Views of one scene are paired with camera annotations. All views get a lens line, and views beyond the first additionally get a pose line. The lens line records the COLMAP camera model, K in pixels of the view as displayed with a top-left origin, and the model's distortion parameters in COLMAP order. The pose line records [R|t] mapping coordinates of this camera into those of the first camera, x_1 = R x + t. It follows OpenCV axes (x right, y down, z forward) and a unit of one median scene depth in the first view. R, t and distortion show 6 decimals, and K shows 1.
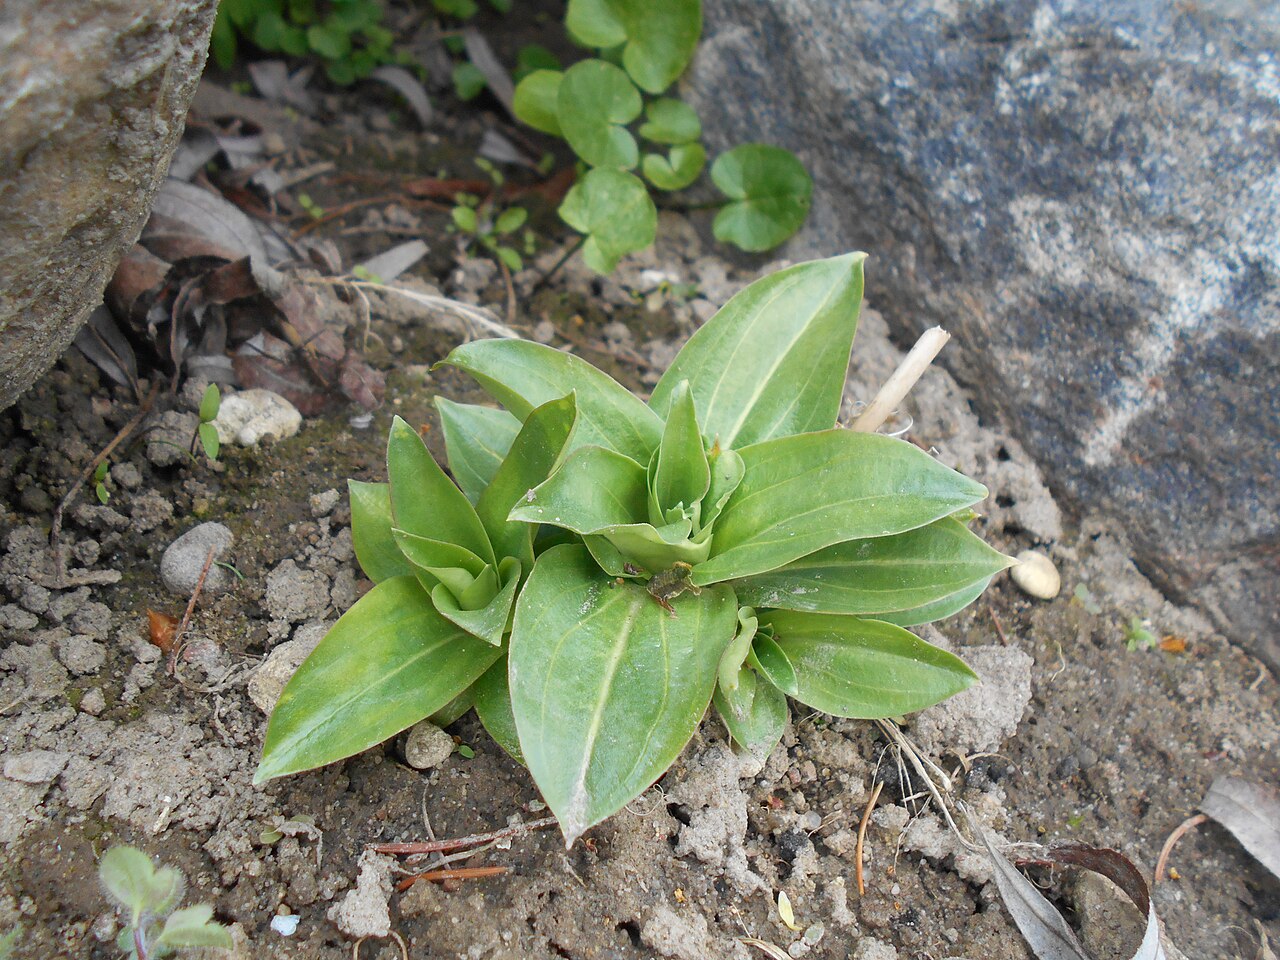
lens RADIAL K [[1092.4, 0, 640.0], [0, 1092.4, 480.0], [0, 0, 1]] dist [-0.013943, 0.019268]
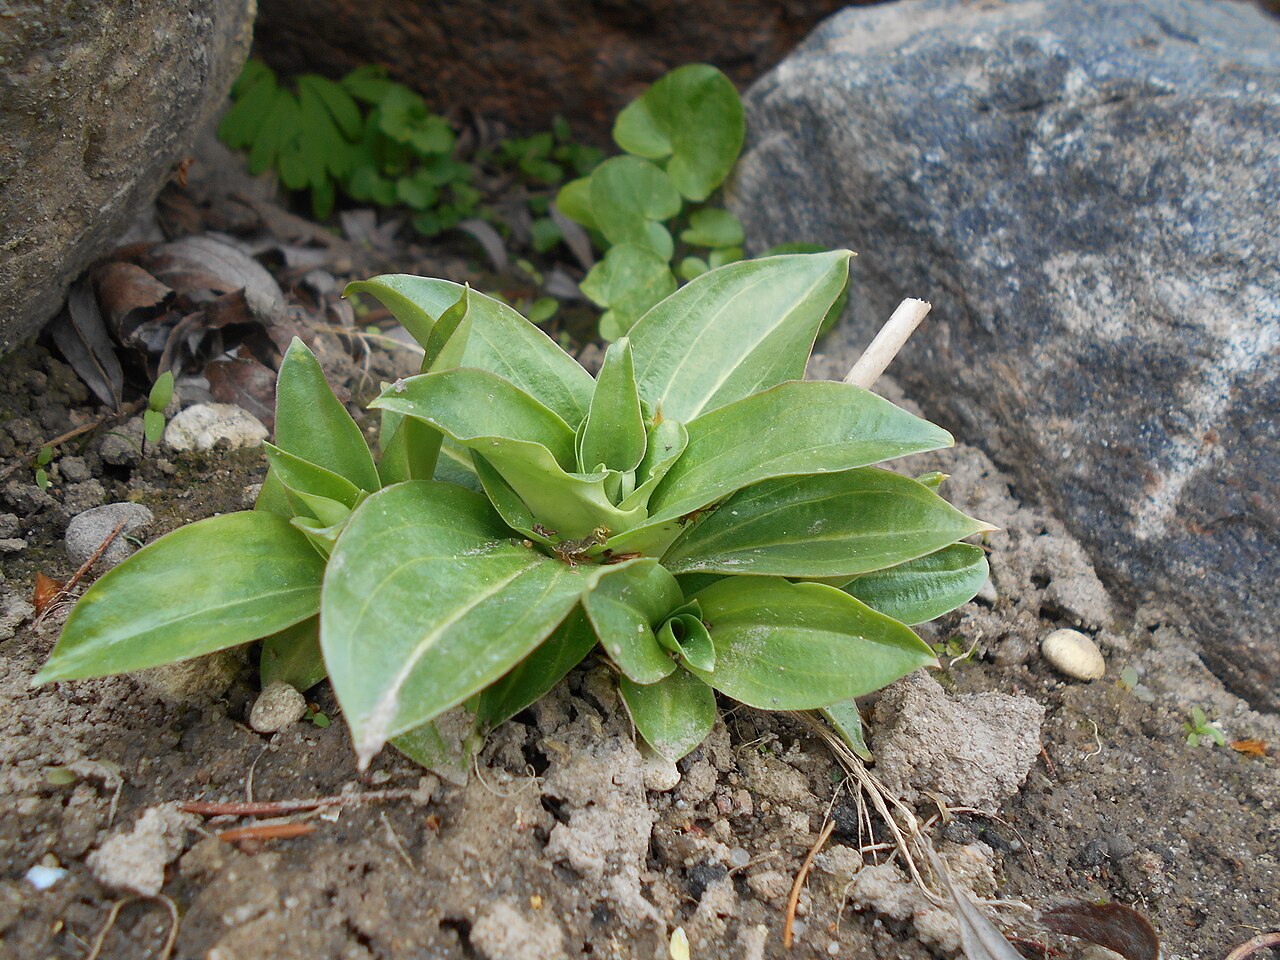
lens RADIAL K [[1092.4, 0, 640.0], [0, 1092.4, 480.0], [0, 0, 1]] dist [-0.013943, 0.019268]
pose [[0.991572, 0.045201, -0.121415, 0.129263], [-0.072388, 0.970526, -0.229866, 0.176341], [0.107447, 0.236718, 0.965619, 0.121661]]
